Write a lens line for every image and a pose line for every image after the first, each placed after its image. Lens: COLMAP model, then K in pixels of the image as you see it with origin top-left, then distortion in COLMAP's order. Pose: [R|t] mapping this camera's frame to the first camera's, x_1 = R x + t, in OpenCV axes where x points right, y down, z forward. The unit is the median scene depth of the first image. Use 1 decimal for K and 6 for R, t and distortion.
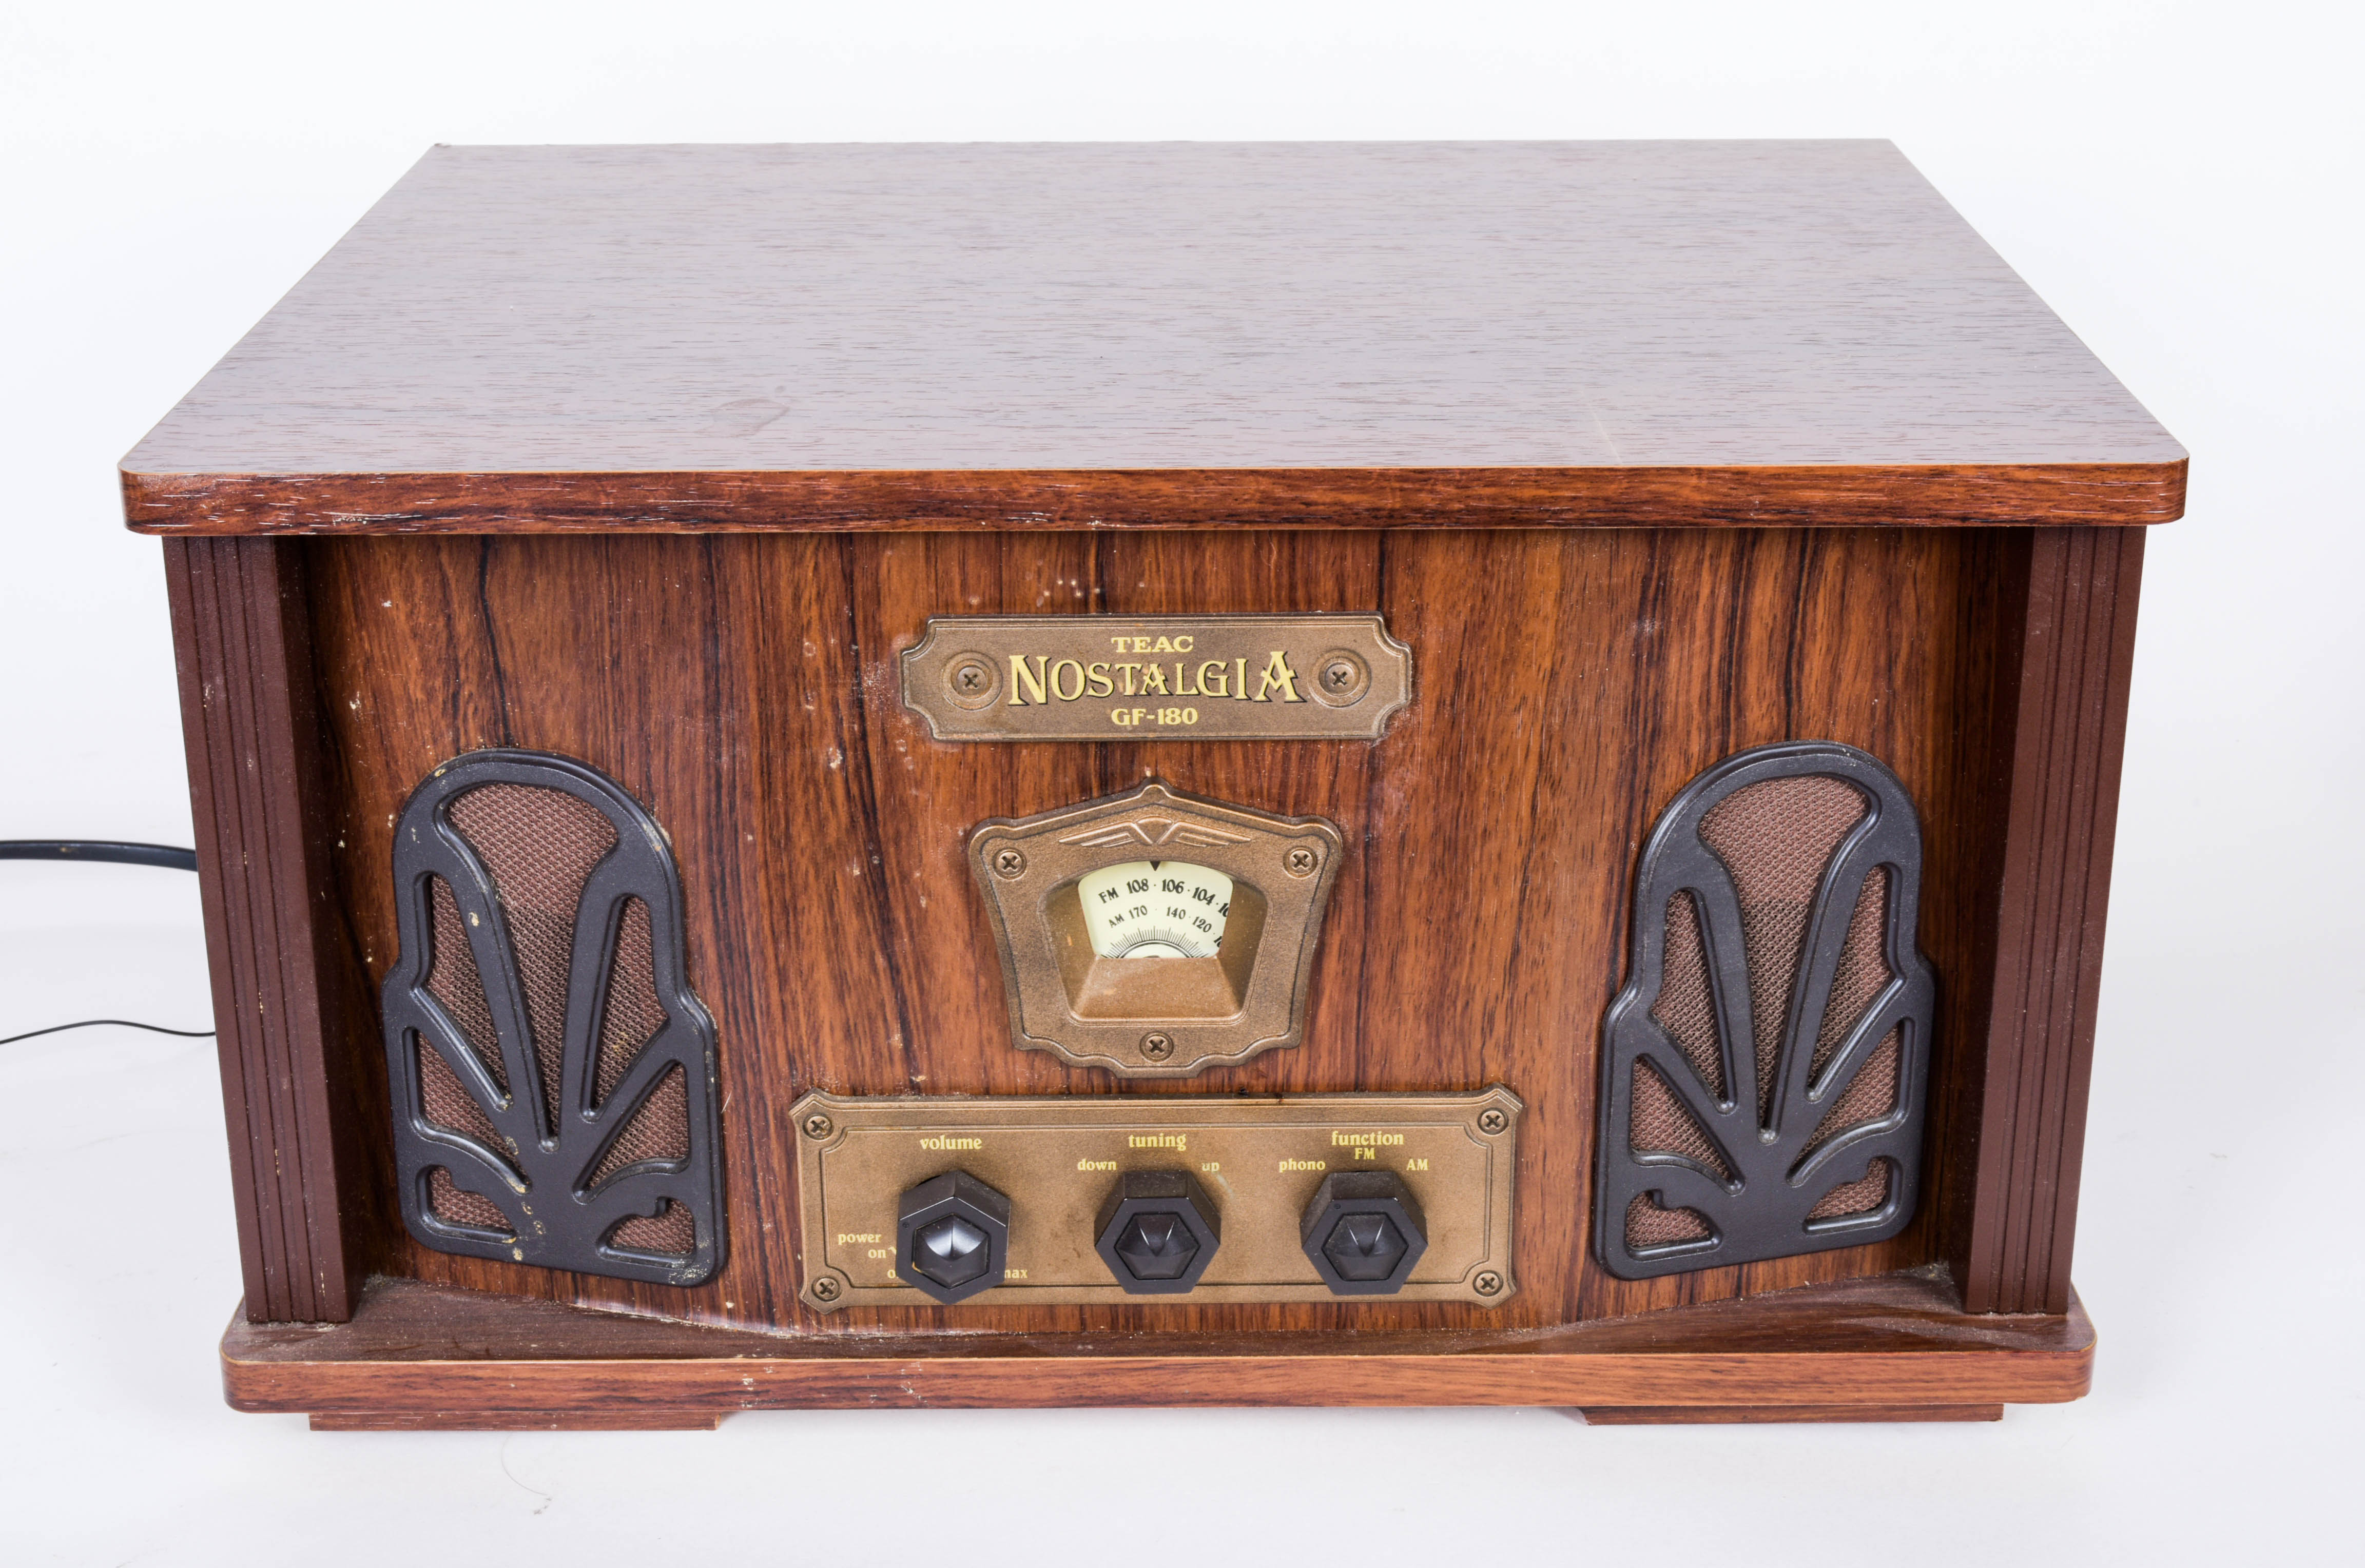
lens RADIAL K [[3631.7, 0, 1182.5], [0, 3631.7, 784.0], [0, 0, 1]] dist [-0.013010, -0.036291]
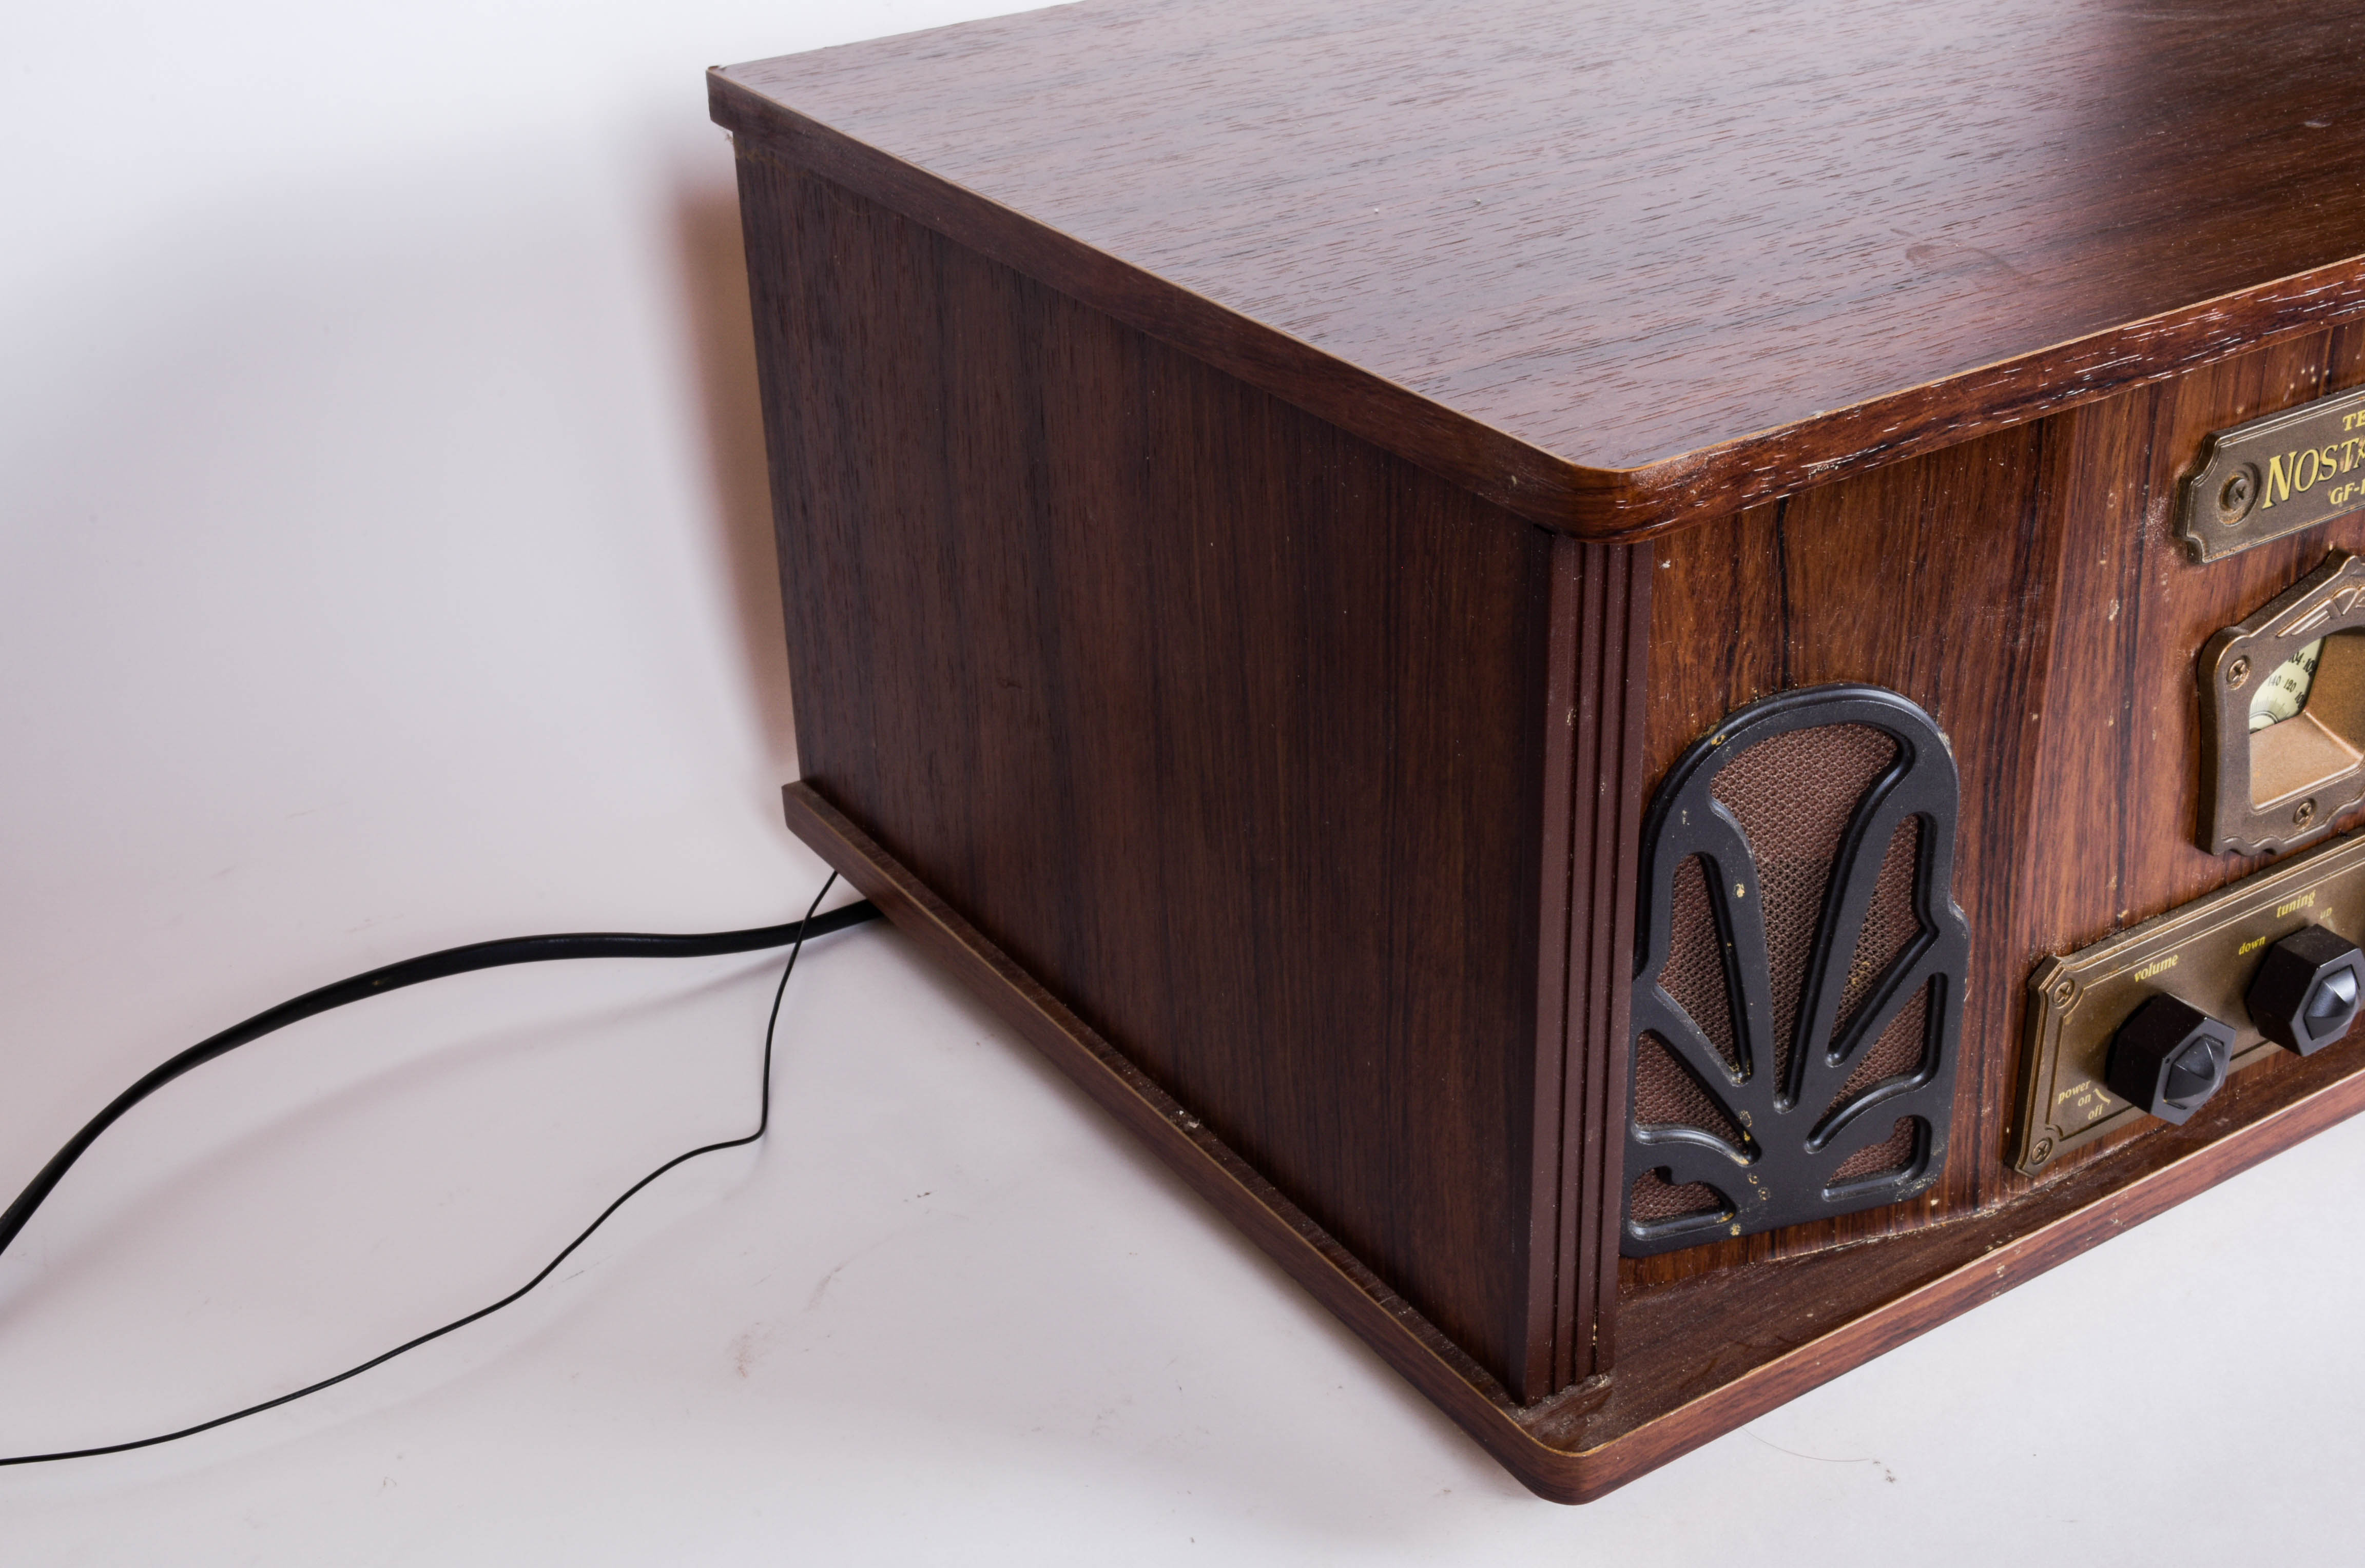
lens RADIAL K [[2930.3, 0, 1184.2], [0, 2930.3, 796.9], [0, 0, 1]] dist [-0.017865, -0.010641]
pose [[0.844111, -0.274709, 0.460447, -0.637281], [0.221374, 0.960723, 0.167348, -0.135415], [-0.488334, -0.039329, 0.871770, 0.446696]]
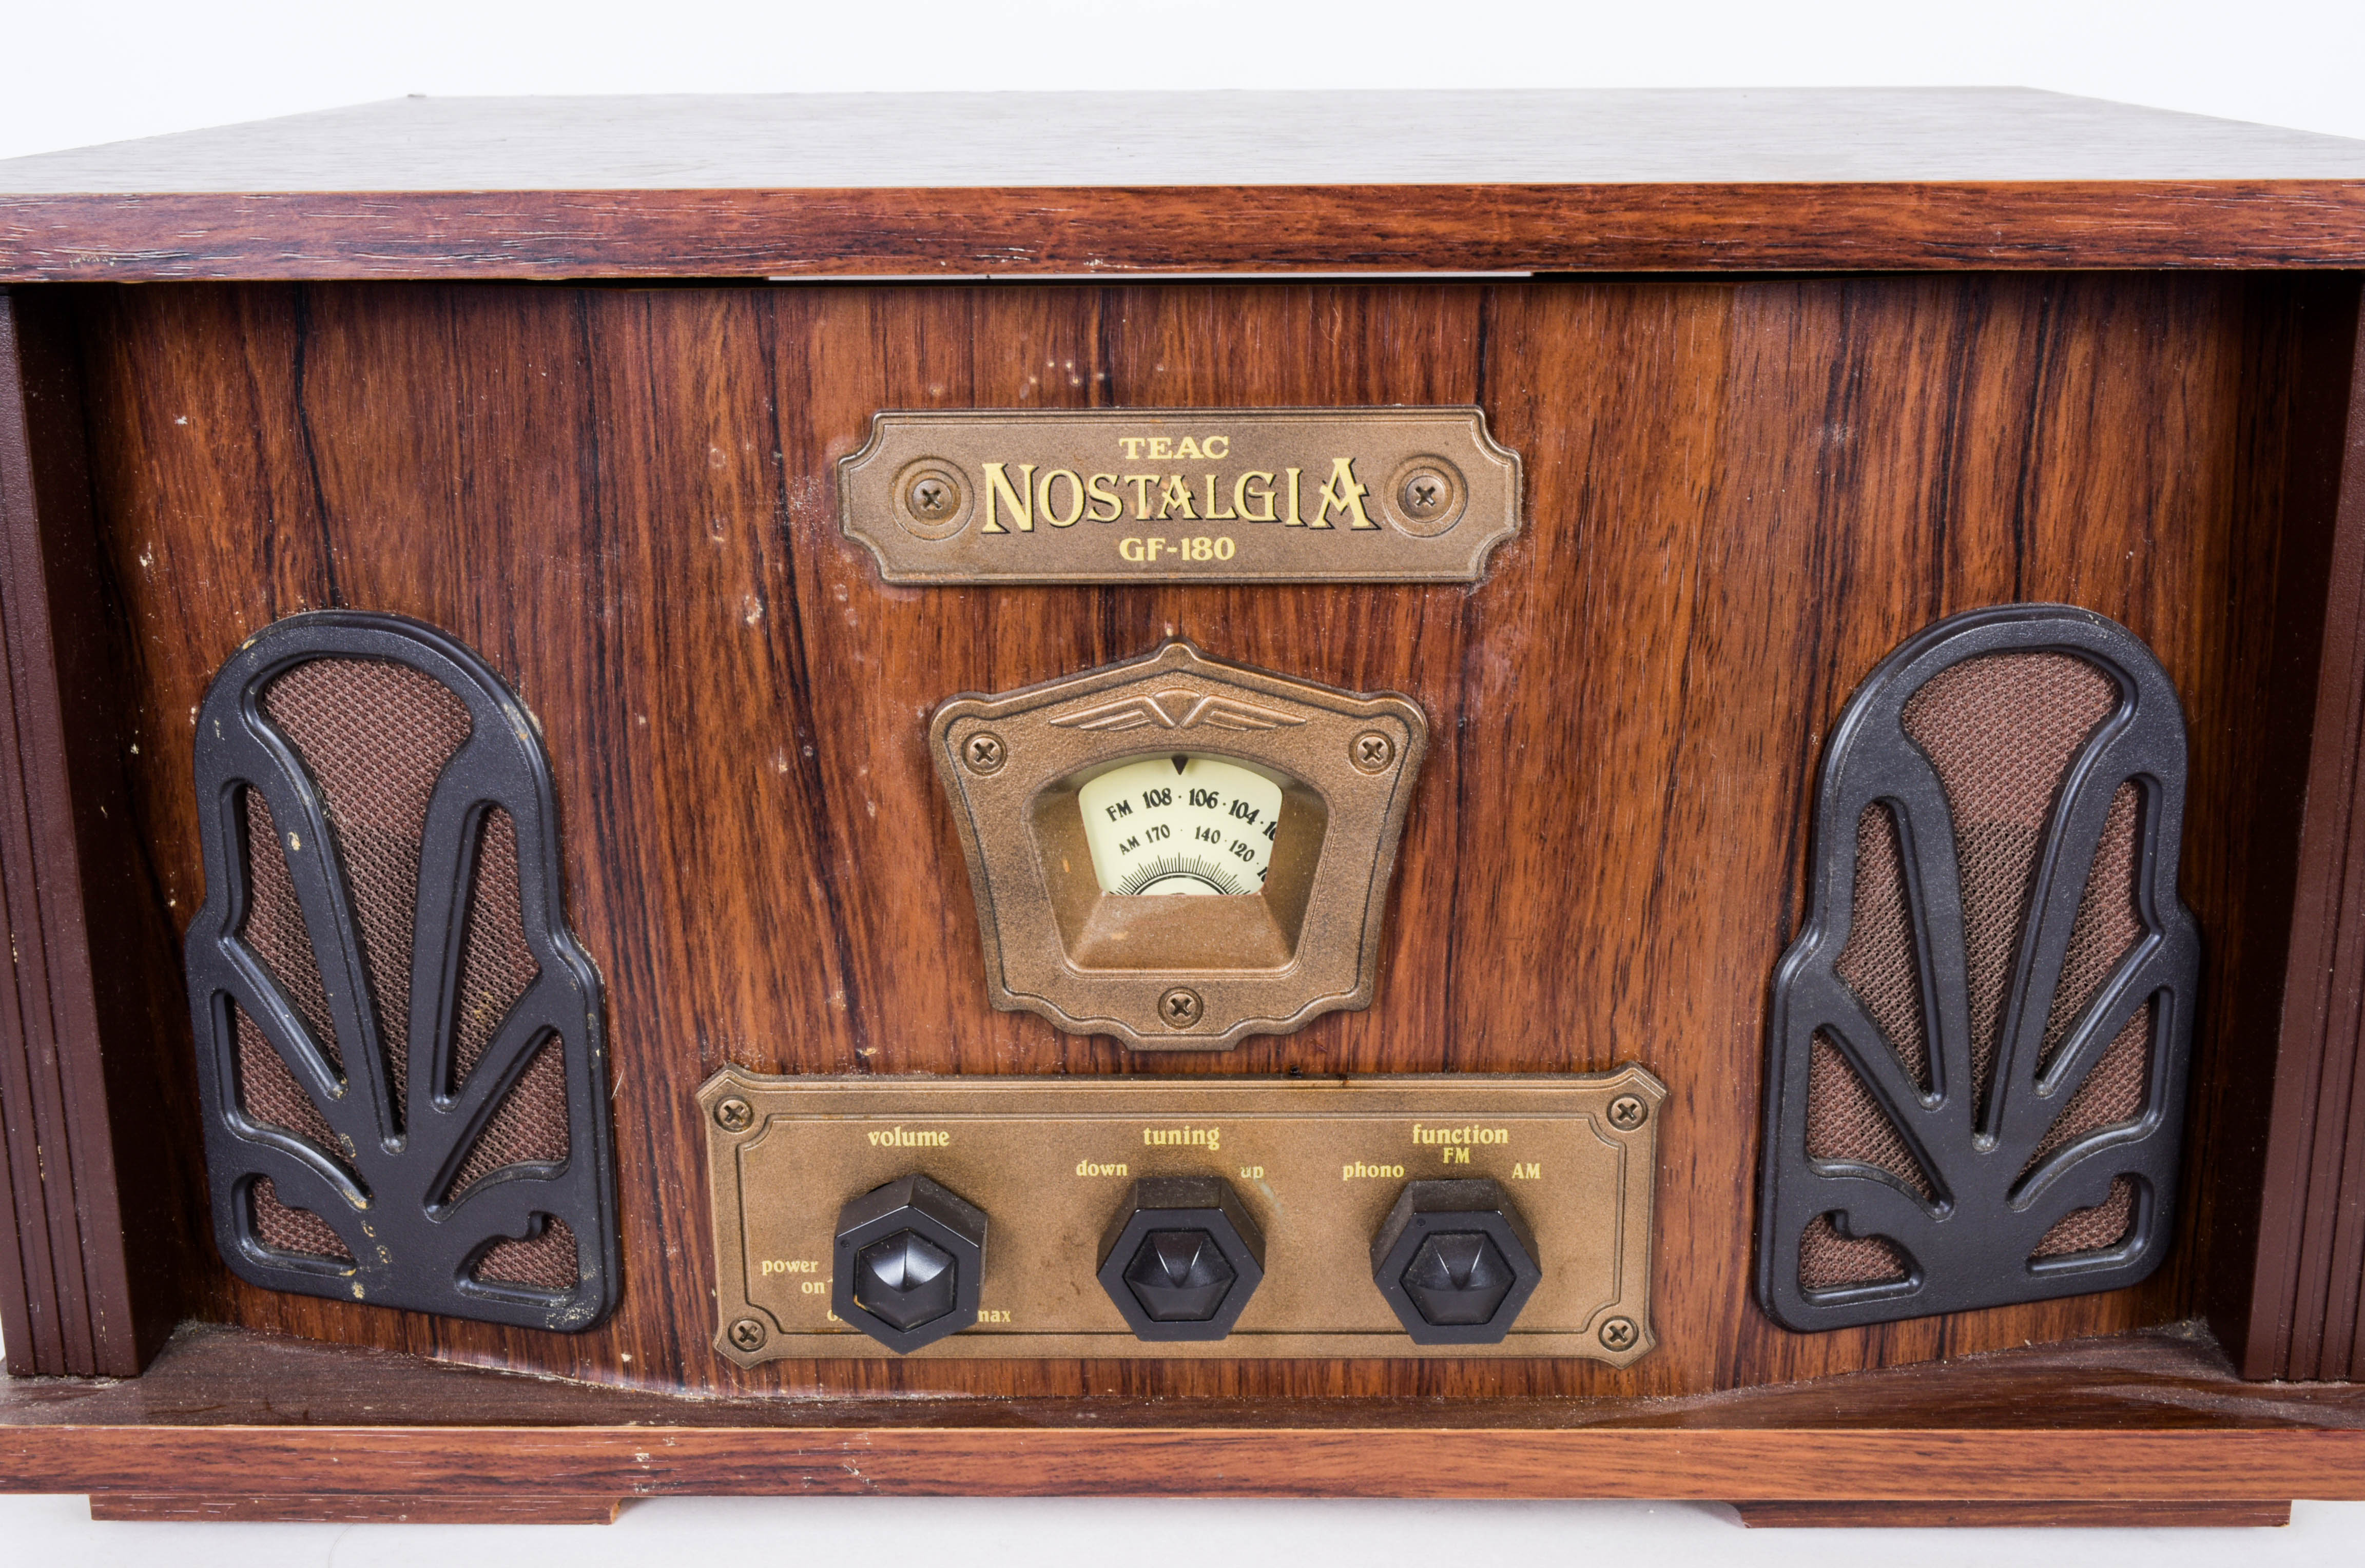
lens RADIAL K [[2930.3, 0, 1184.2], [0, 2930.3, 796.9], [0, 0, 1]] dist [-0.017865, -0.010641]
pose [[0.999731, 0.002926, -0.022997, 0.007472], [-0.004894, 0.996284, -0.085994, 0.080830], [0.022660, 0.086083, 0.996030, 0.389377]]
